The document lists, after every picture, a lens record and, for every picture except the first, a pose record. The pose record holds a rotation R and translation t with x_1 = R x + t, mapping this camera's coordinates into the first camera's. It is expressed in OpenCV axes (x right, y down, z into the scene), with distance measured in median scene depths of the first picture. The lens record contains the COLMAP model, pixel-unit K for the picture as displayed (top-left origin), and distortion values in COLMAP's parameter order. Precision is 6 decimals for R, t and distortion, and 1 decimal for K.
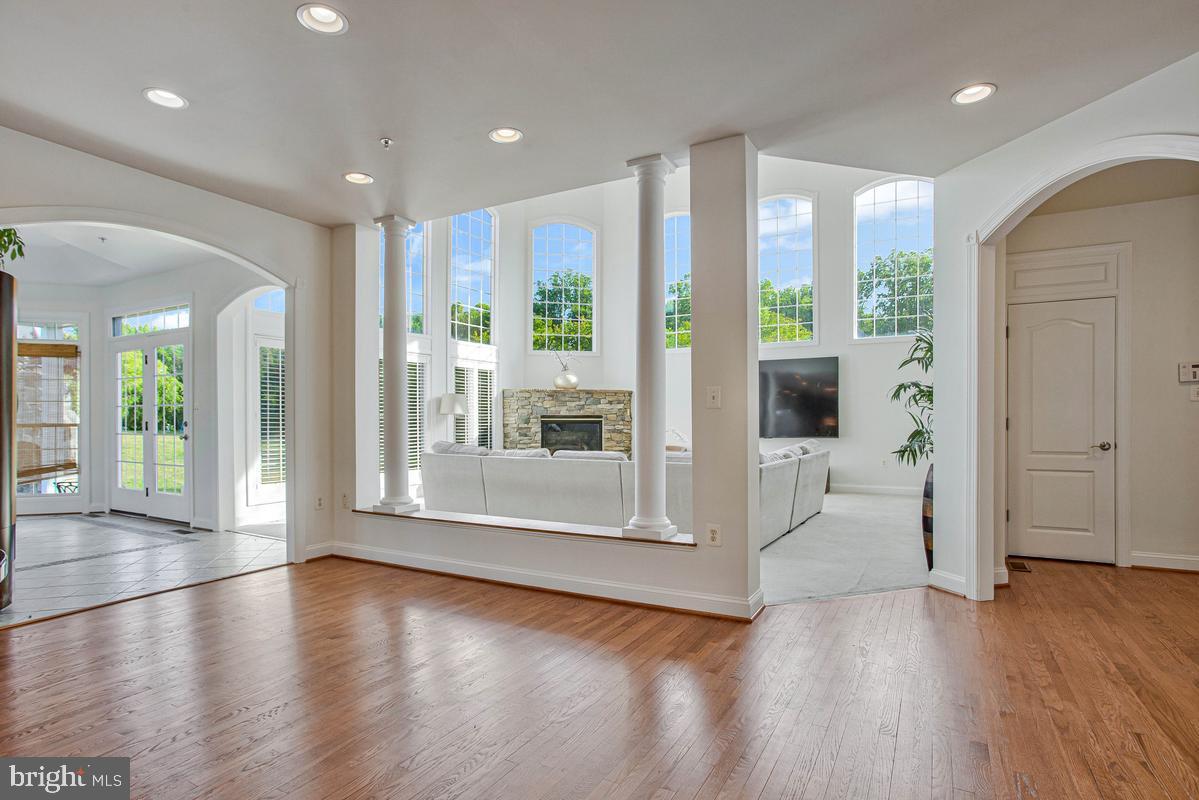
lens RADIAL K [[592.8, 0, 599.8], [0, 592.8, 413.0], [0, 0, 1]] dist [-0.001362, -0.000098]
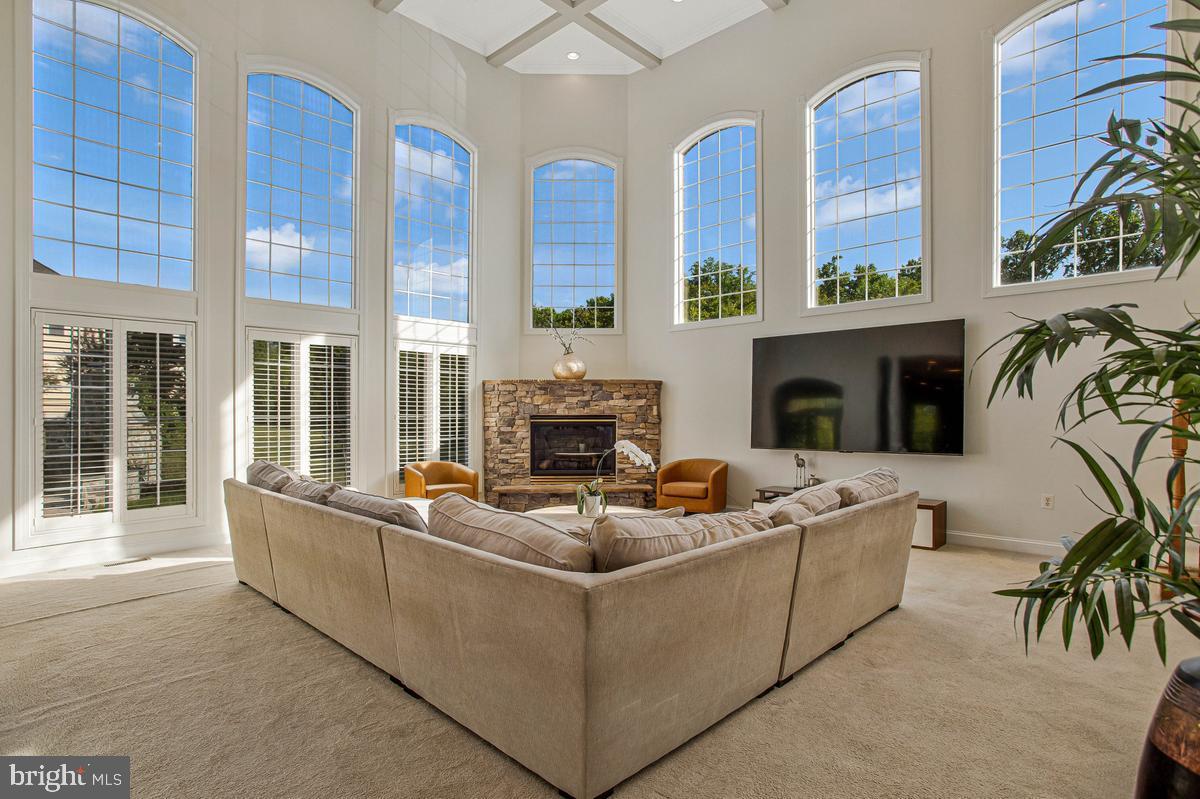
lens RADIAL K [[602.3, 0, 606.6], [0, 602.3, 425.0], [0, 0, 1]] dist [-0.004861, -0.000165]
pose [[0.977614, 0.003565, -0.210374, 0.153137], [0.003013, 0.999517, 0.030943, -0.006890], [0.210383, -0.030884, 0.977131, 0.285401]]
